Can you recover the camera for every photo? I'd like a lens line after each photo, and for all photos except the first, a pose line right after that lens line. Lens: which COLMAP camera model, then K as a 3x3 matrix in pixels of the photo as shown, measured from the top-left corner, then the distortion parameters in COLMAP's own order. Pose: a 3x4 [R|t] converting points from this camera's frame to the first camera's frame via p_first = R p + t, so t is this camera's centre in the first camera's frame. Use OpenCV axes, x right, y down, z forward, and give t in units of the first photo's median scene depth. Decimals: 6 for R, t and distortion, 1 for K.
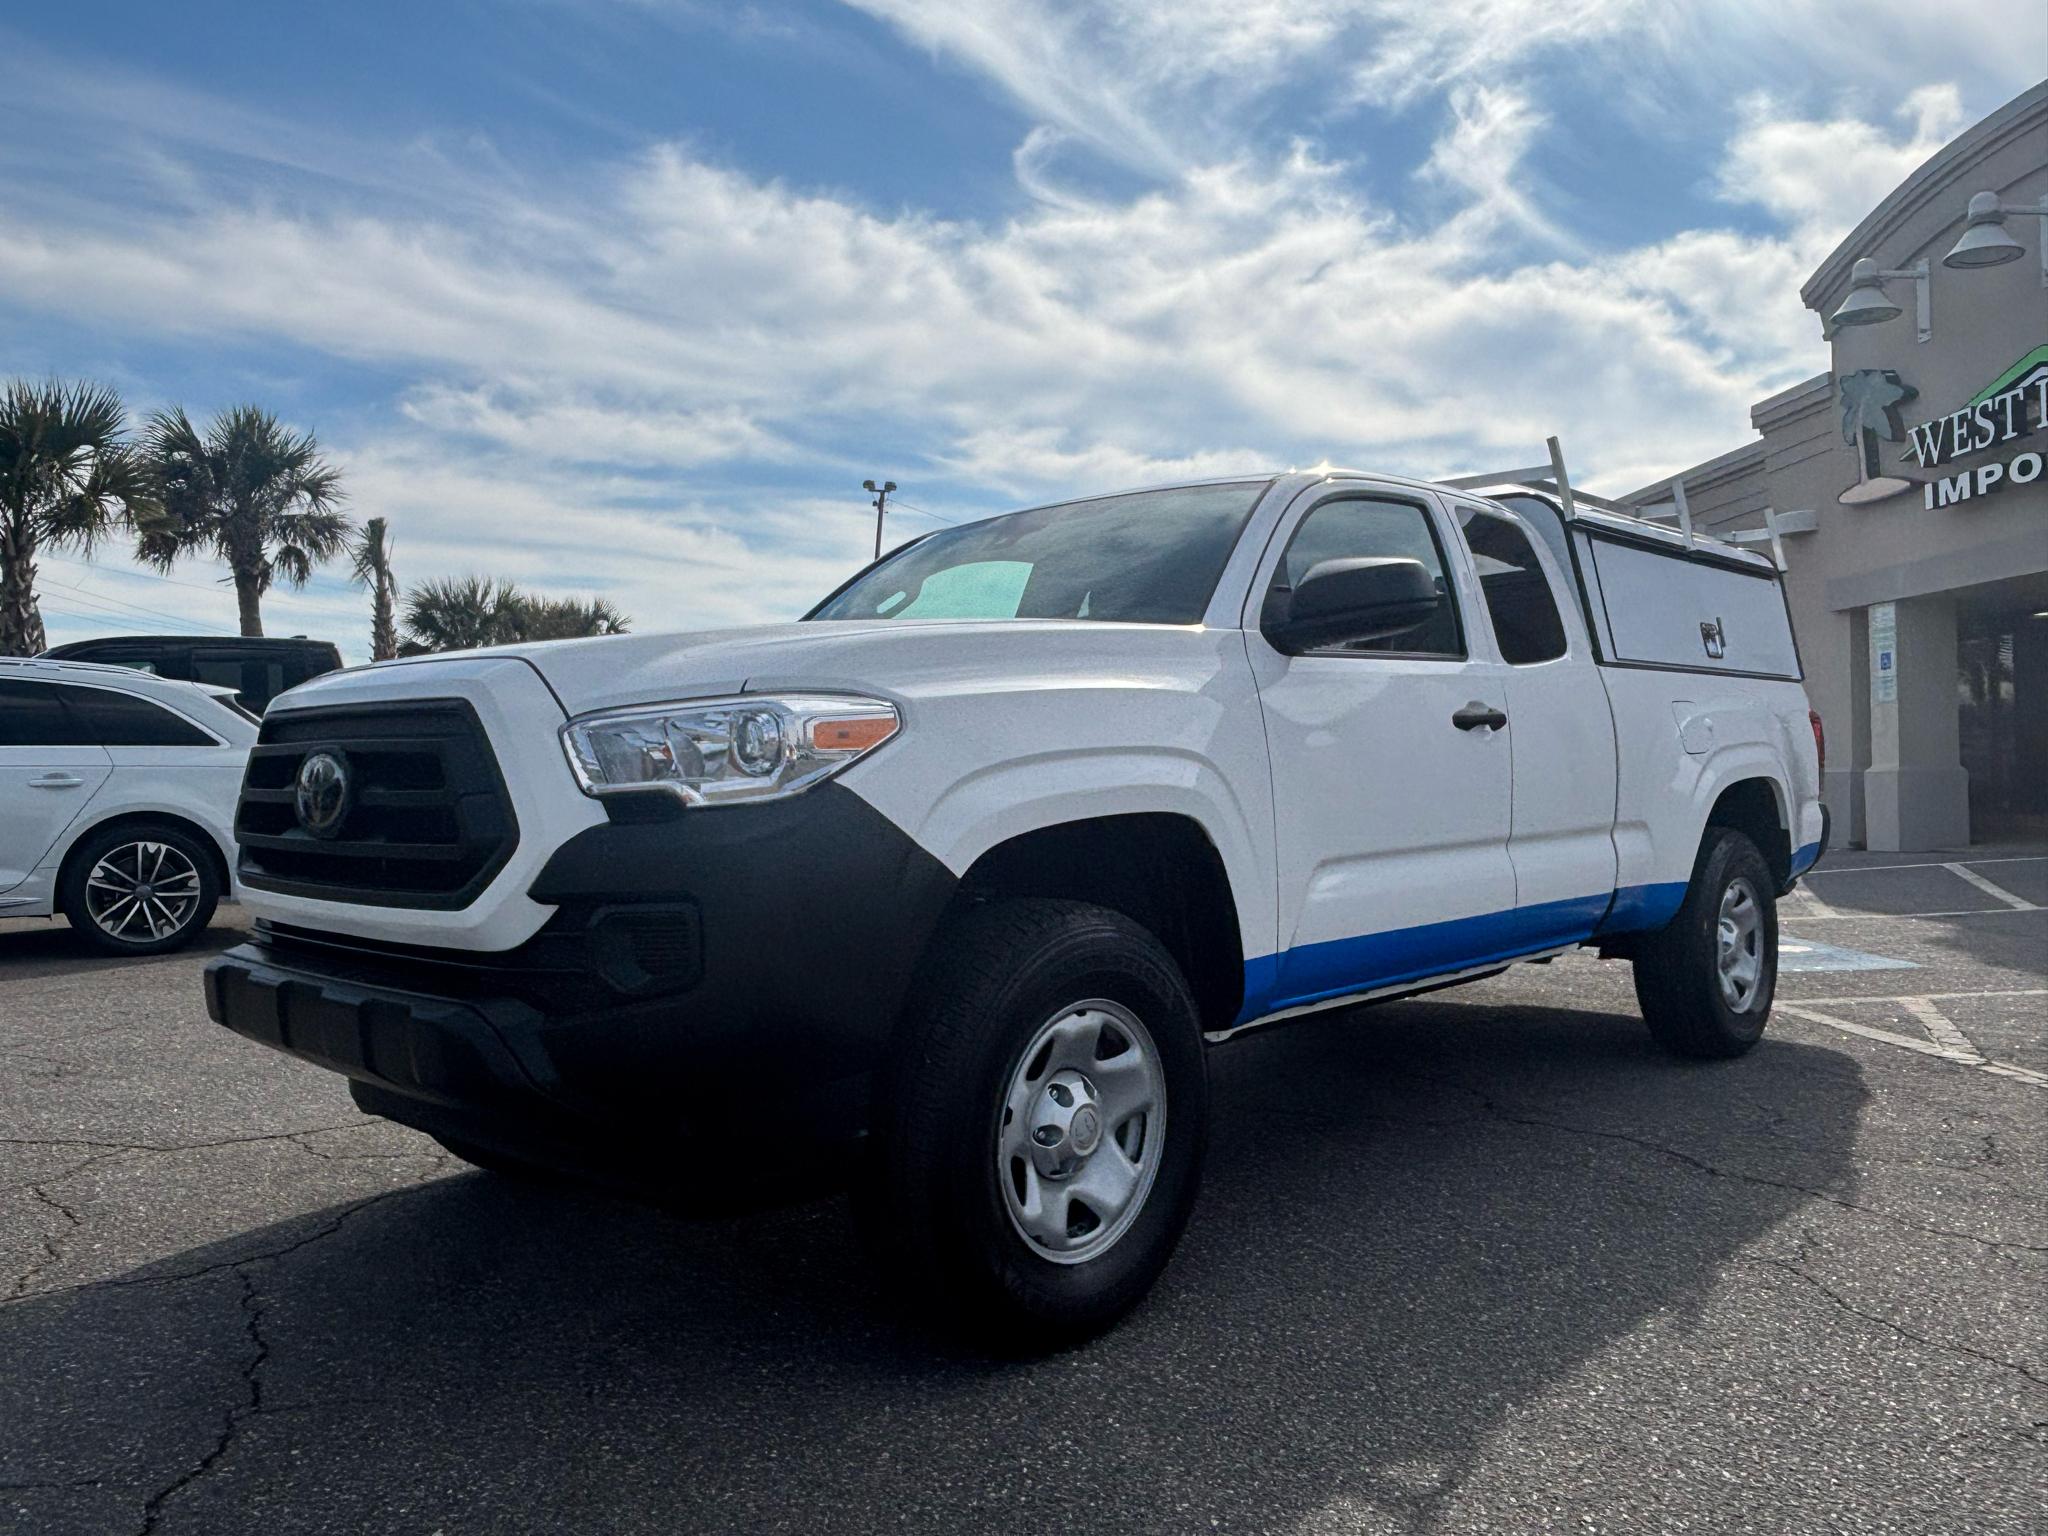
lens RADIAL K [[1589.3, 0, 1028.6], [0, 1589.3, 808.4], [0, 0, 1]] dist [0.041576, -0.073927]
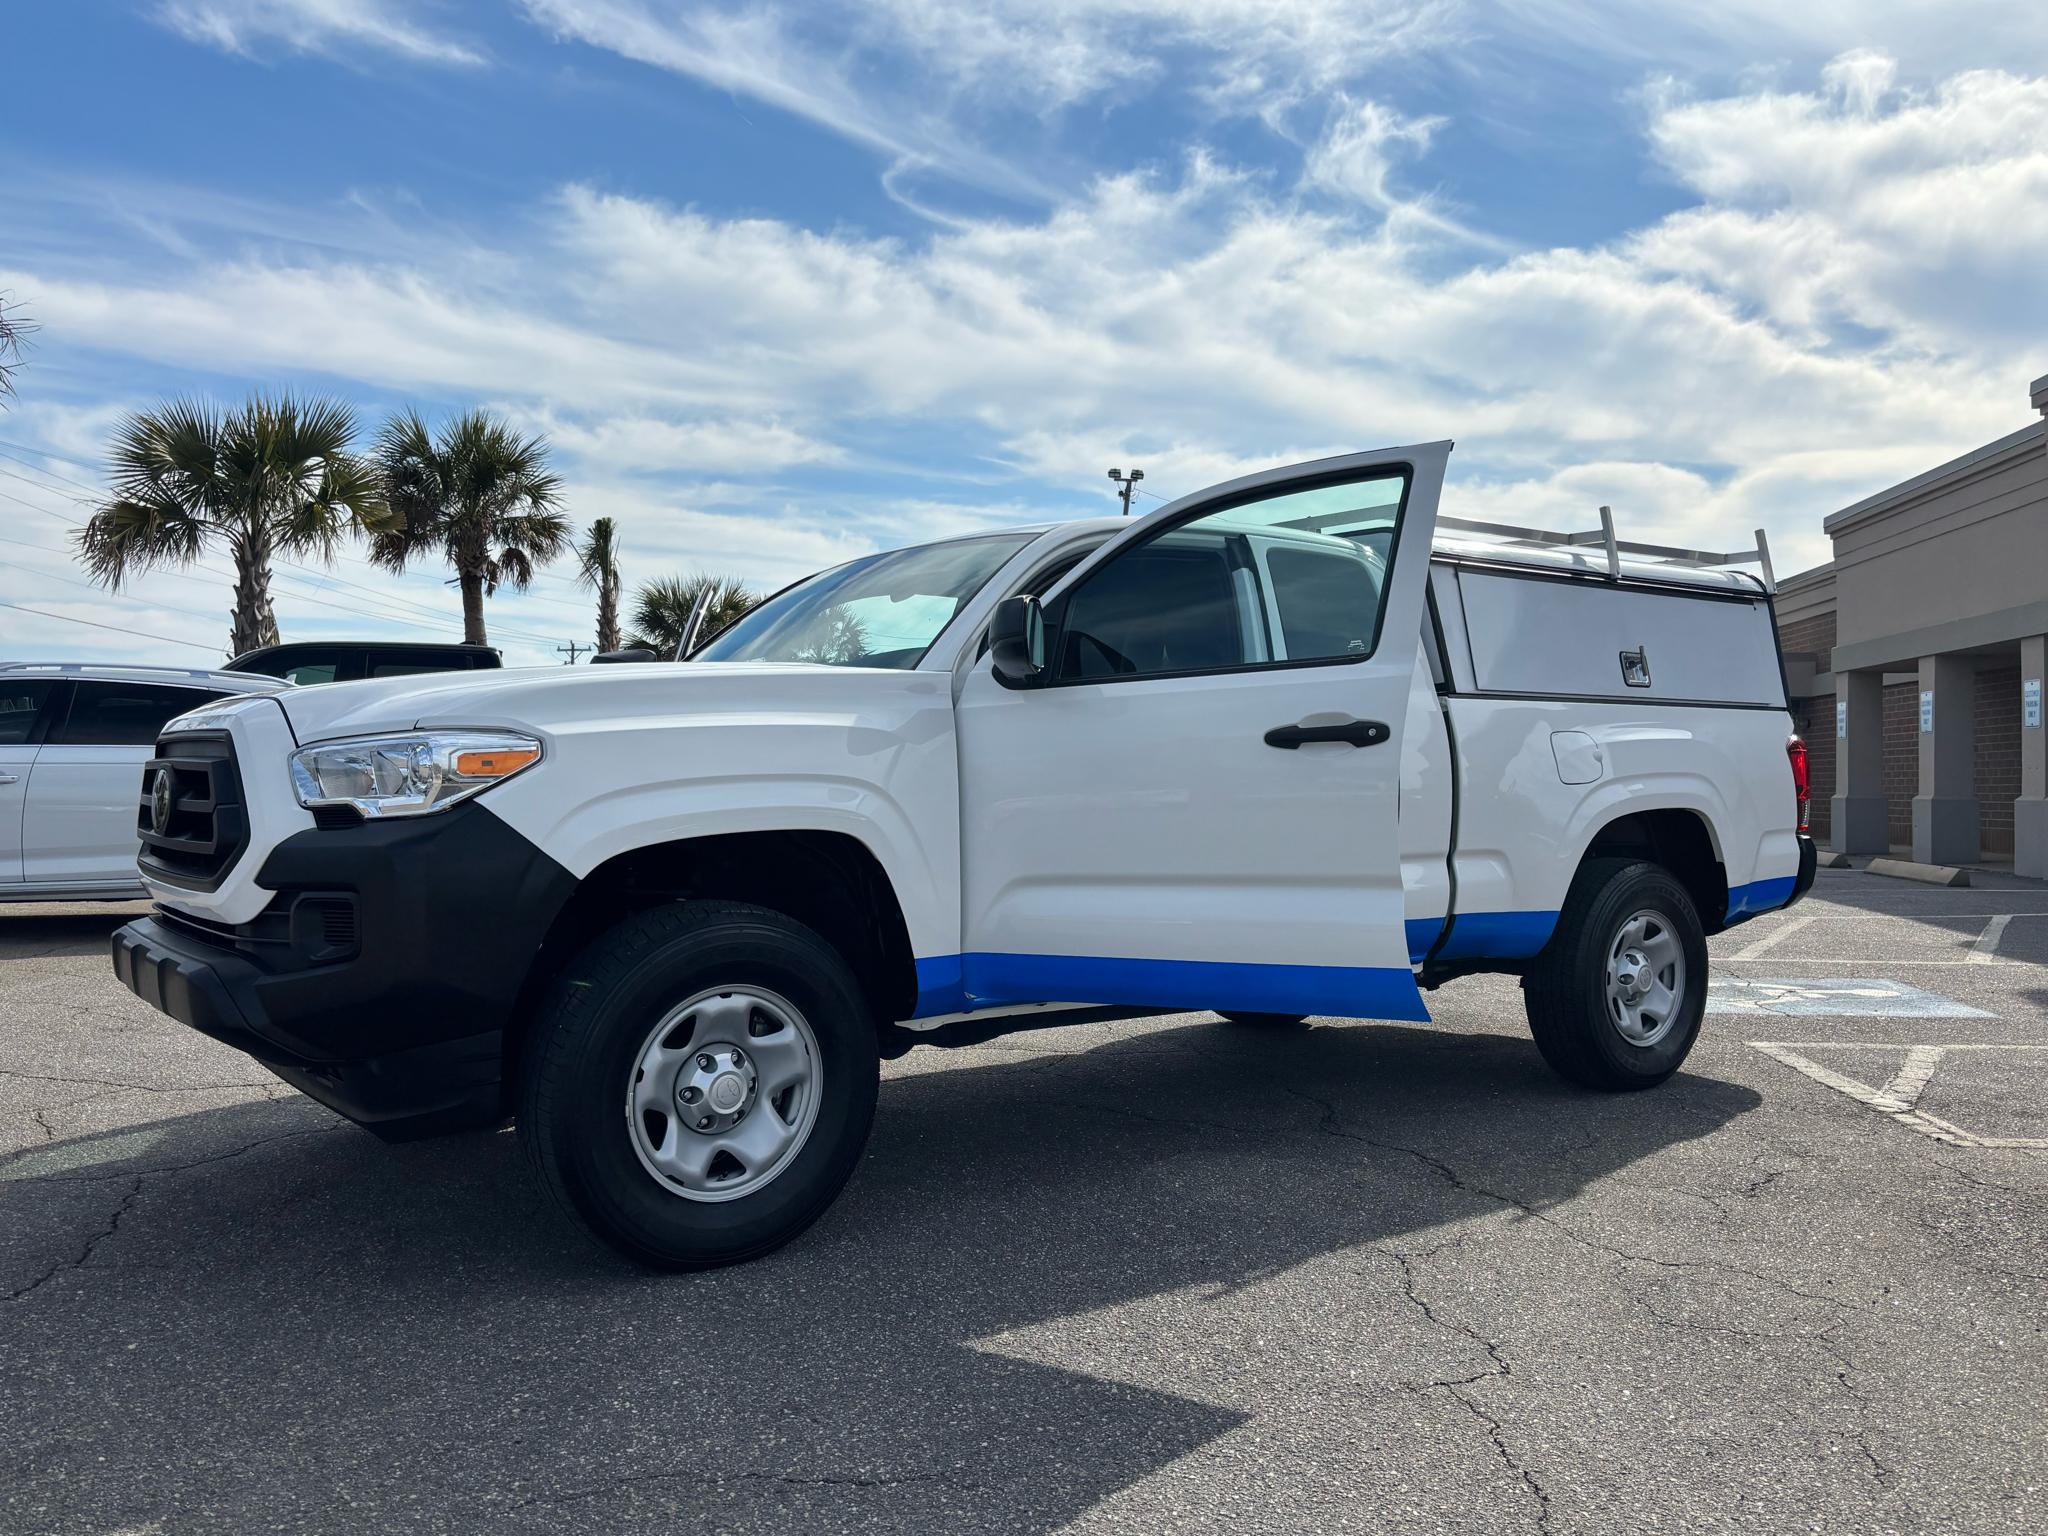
lens RADIAL K [[1737.7, 0, 1020.2], [0, 1737.7, 813.4], [0, 0, 1]] dist [0.021906, -0.027814]
pose [[0.982253, 0.022667, -0.186185, 0.261752], [-0.023030, 0.999735, 0.000214, -0.007618], [0.186140, 0.004078, 0.982515, -0.132073]]
